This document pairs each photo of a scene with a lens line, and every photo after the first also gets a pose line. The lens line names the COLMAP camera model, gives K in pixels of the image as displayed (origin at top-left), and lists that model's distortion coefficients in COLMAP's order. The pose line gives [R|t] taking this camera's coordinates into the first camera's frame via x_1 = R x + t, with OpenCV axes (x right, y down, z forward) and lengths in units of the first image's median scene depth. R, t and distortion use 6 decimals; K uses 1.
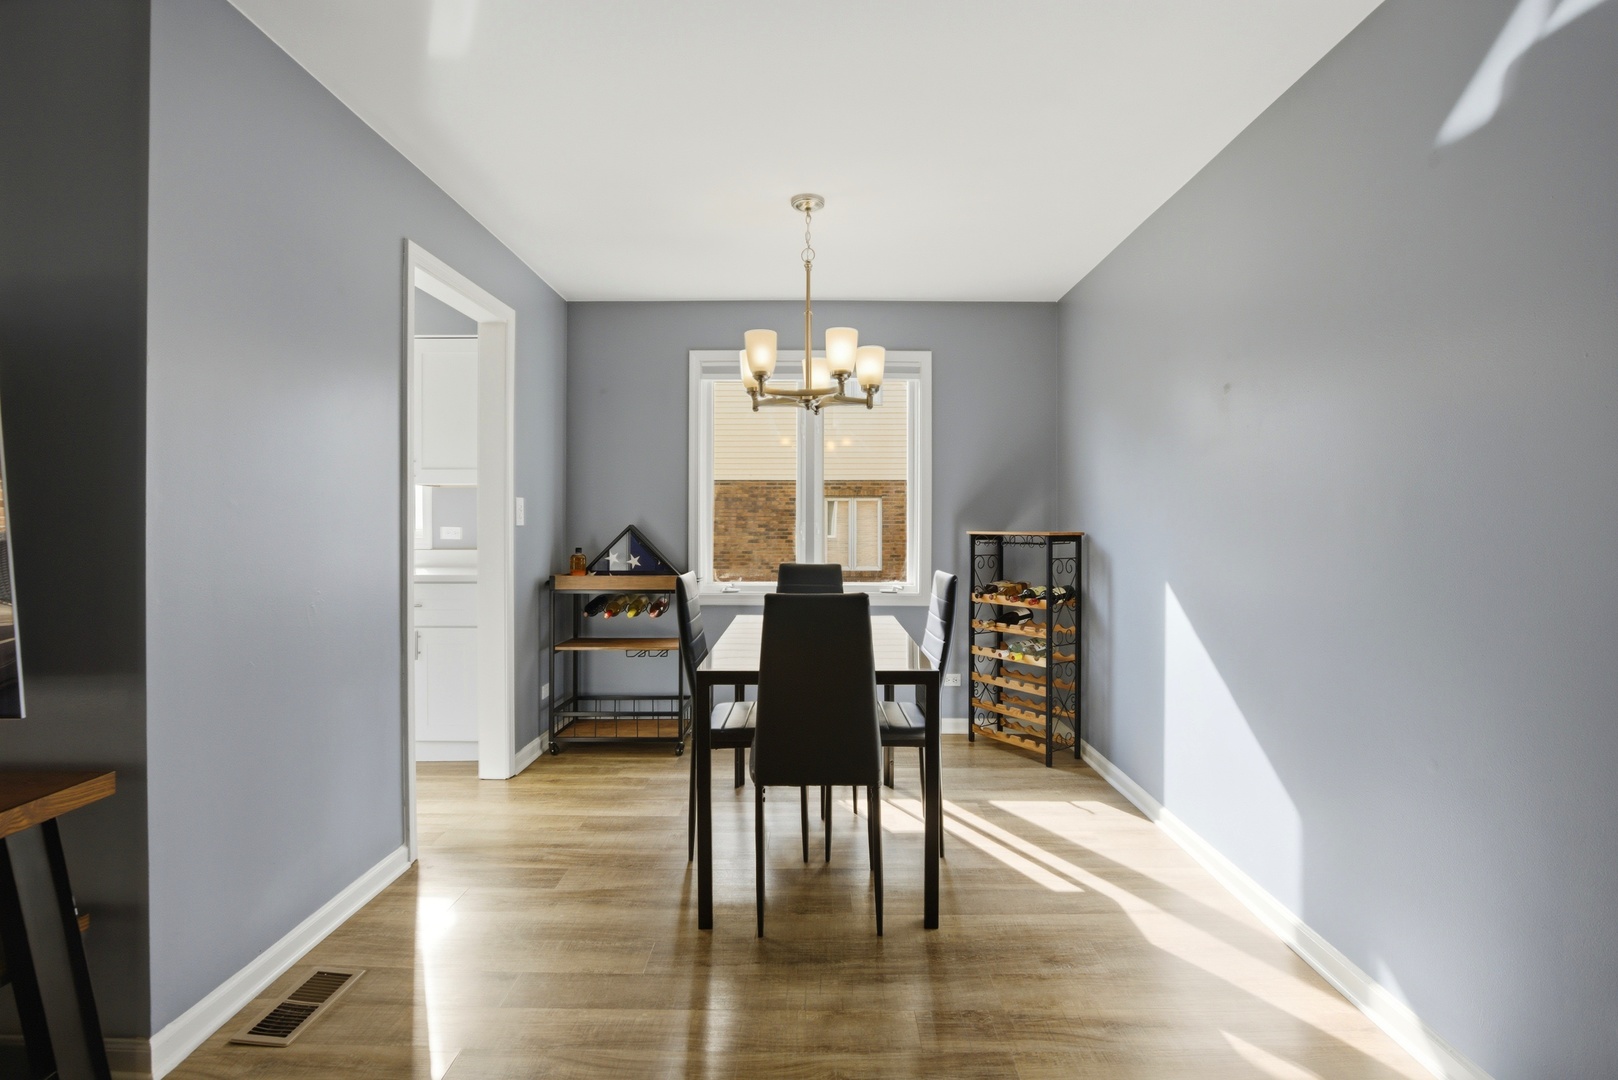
lens RADIAL K [[750.5, 0, 821.1], [0, 750.5, 530.7], [0, 0, 1]] dist [-0.015227, 0.000349]
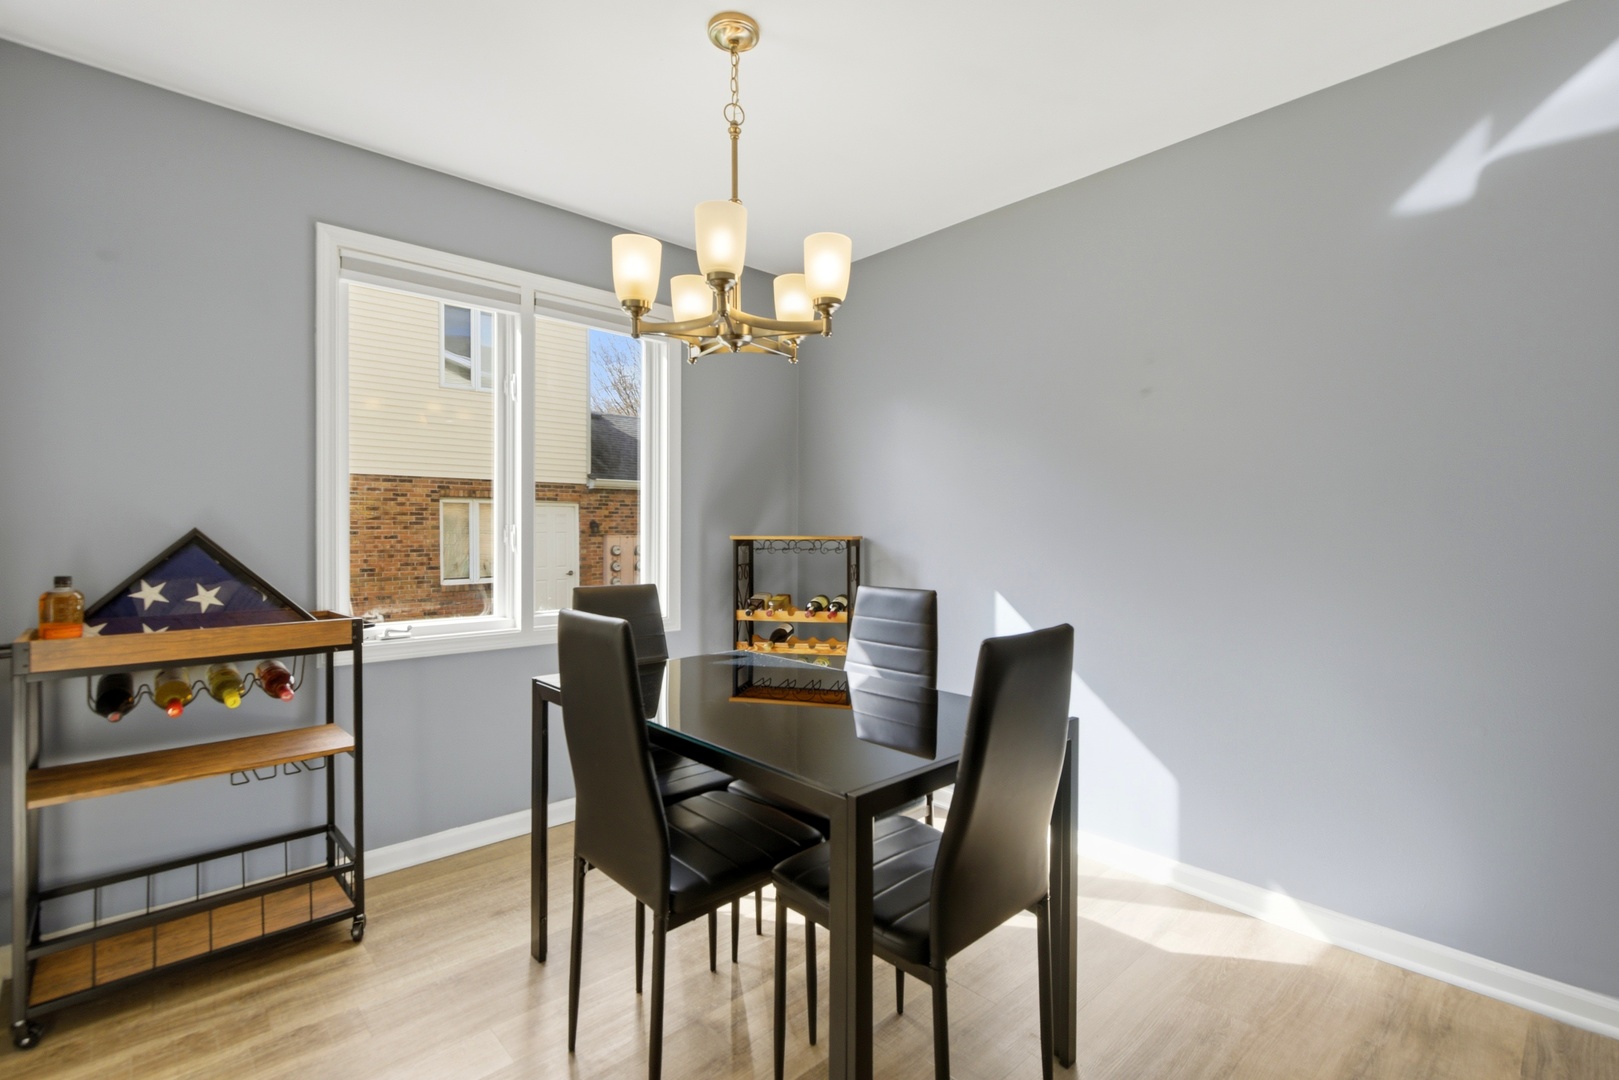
lens RADIAL K [[750.9, 0, 813.5], [0, 750.9, 538.6], [0, 0, 1]] dist [-0.015227, 0.000349]
pose [[0.684888, -0.007174, 0.728613, -0.353116], [0.018509, 0.999800, -0.007554, 0.012130], [-0.728413, 0.018660, 0.684884, 0.368292]]
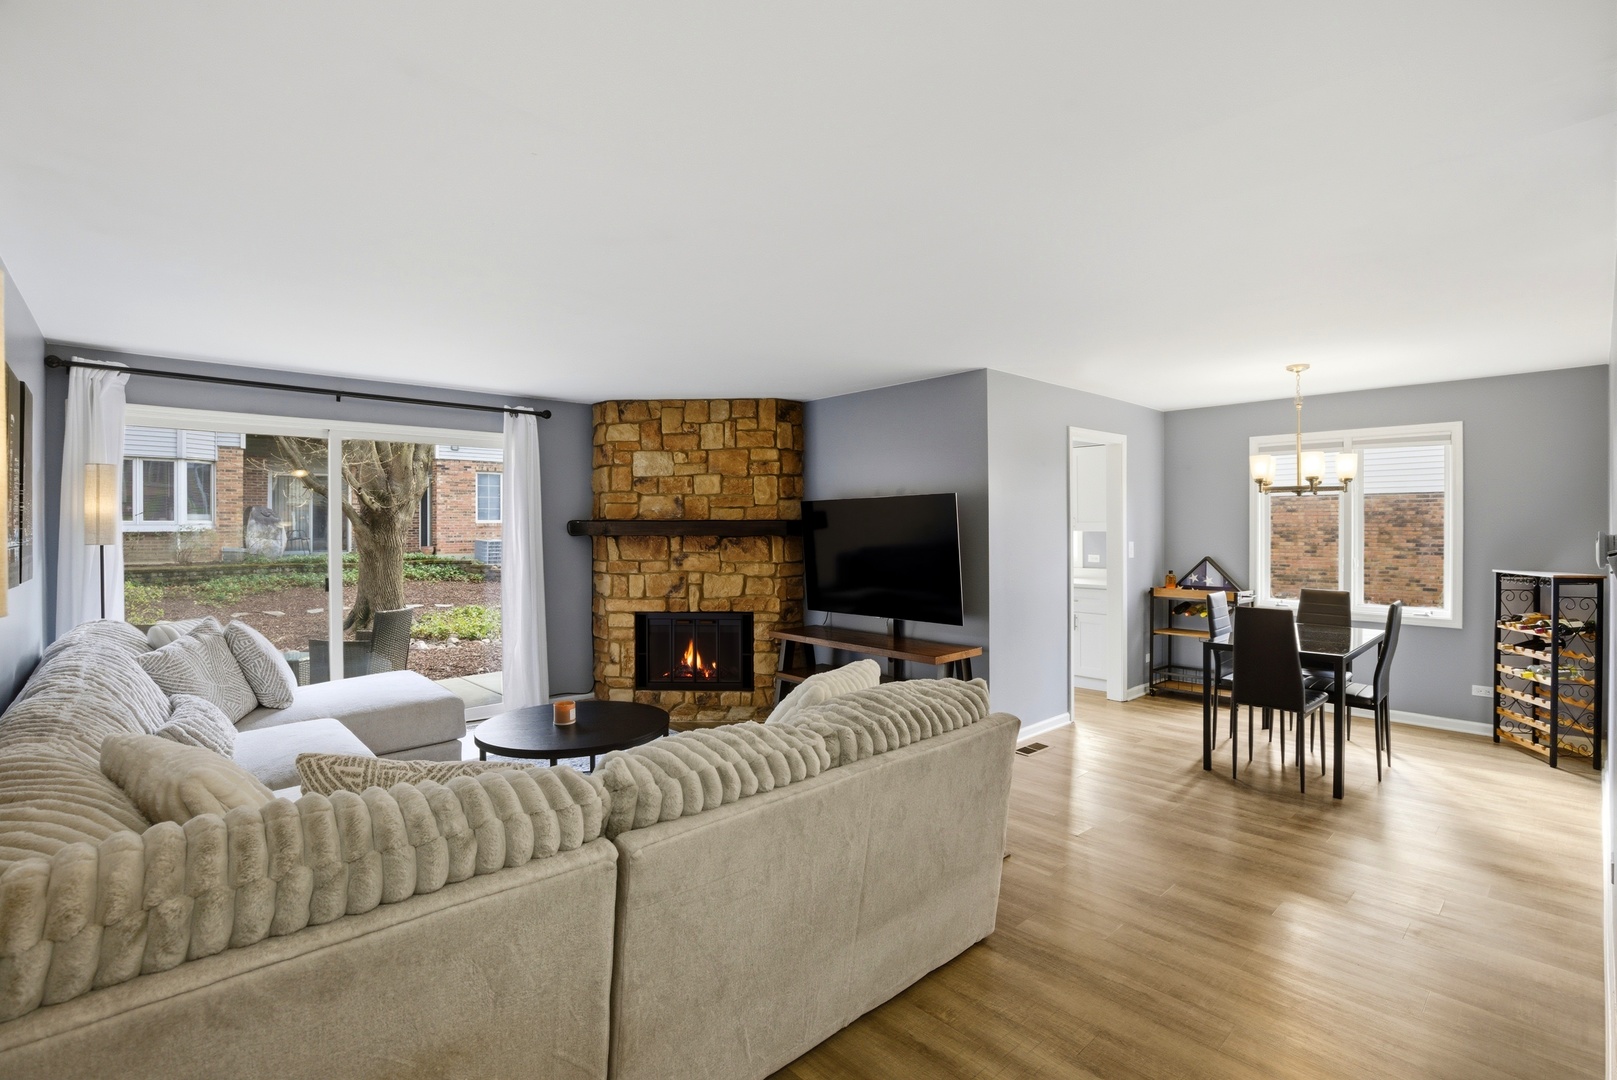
lens RADIAL K [[750.0, 0, 811.0], [0, 750.0, 528.6], [0, 0, 1]] dist [-0.015227, 0.000349]
pose [[0.669557, -0.000973, -0.742760, 0.352047], [0.000123, 0.999999, -0.001200, -0.065954], [0.742760, 0.000712, 0.669557, -0.640254]]
